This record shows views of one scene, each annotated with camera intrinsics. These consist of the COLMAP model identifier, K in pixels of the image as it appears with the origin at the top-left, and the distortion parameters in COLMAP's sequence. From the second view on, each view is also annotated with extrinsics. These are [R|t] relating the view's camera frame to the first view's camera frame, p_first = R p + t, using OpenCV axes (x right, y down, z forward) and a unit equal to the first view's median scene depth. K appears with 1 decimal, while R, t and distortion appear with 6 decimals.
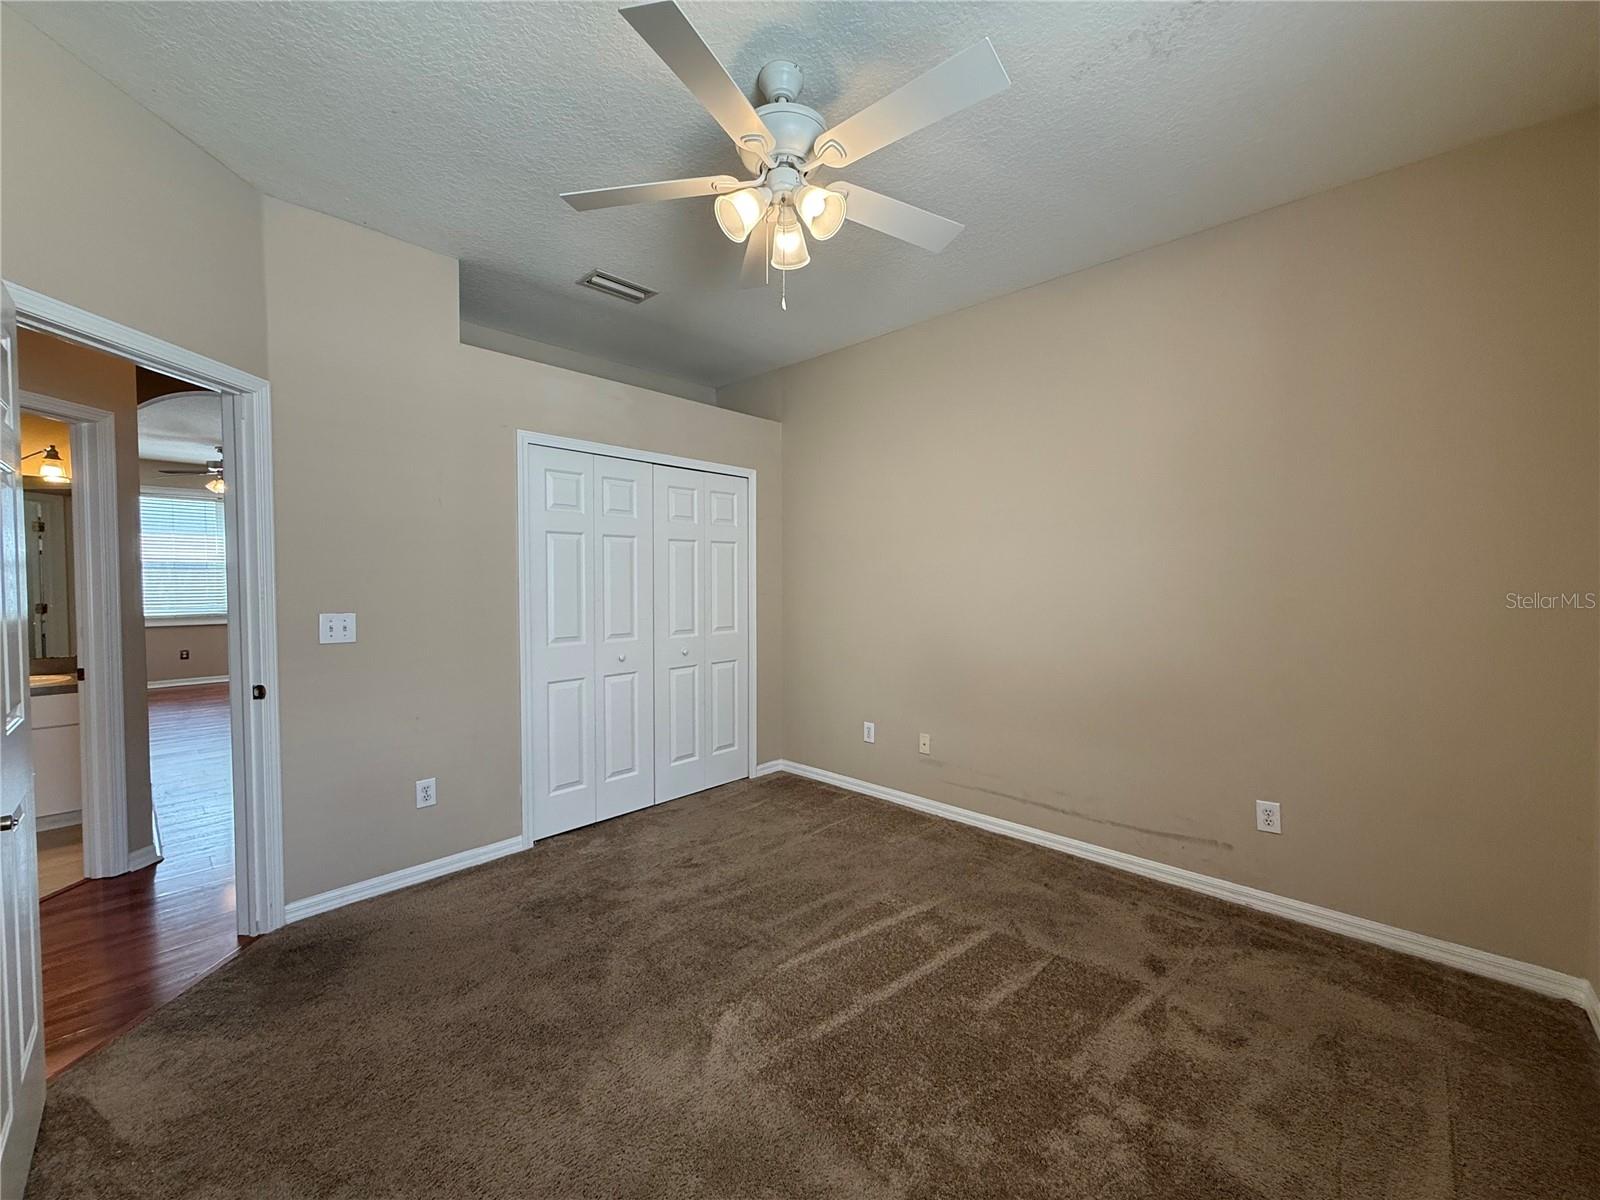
lens RADIAL K [[638.4, 0, 800.5], [0, 638.4, 609.0], [0, 0, 1]] dist [-0.000233, 0.000802]
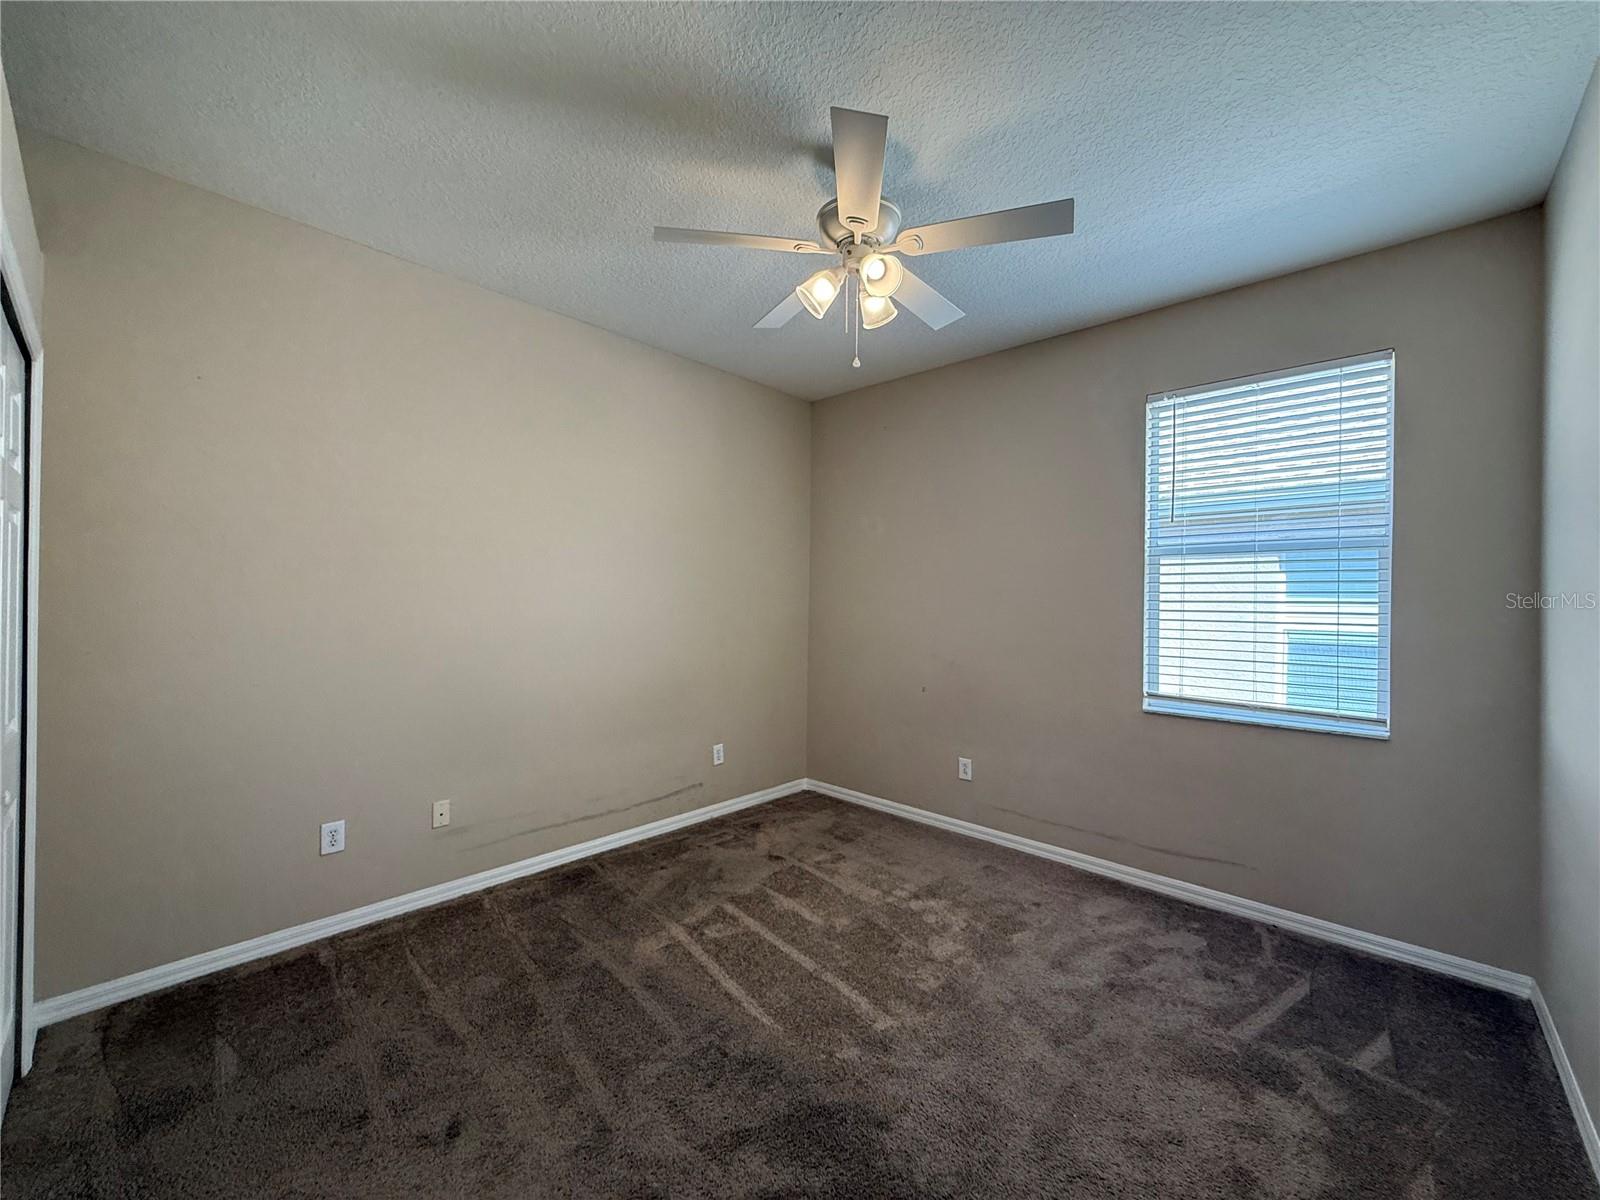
lens RADIAL K [[638.4, 0, 801.5], [0, 638.4, 605.4], [0, 0, 1]] dist [-0.000233, 0.000802]
pose [[-0.004379, -0.013078, 0.999905, -0.867992], [0.036389, 0.999250, 0.013229, -0.053756], [-0.999328, 0.036443, -0.003900, 0.836853]]
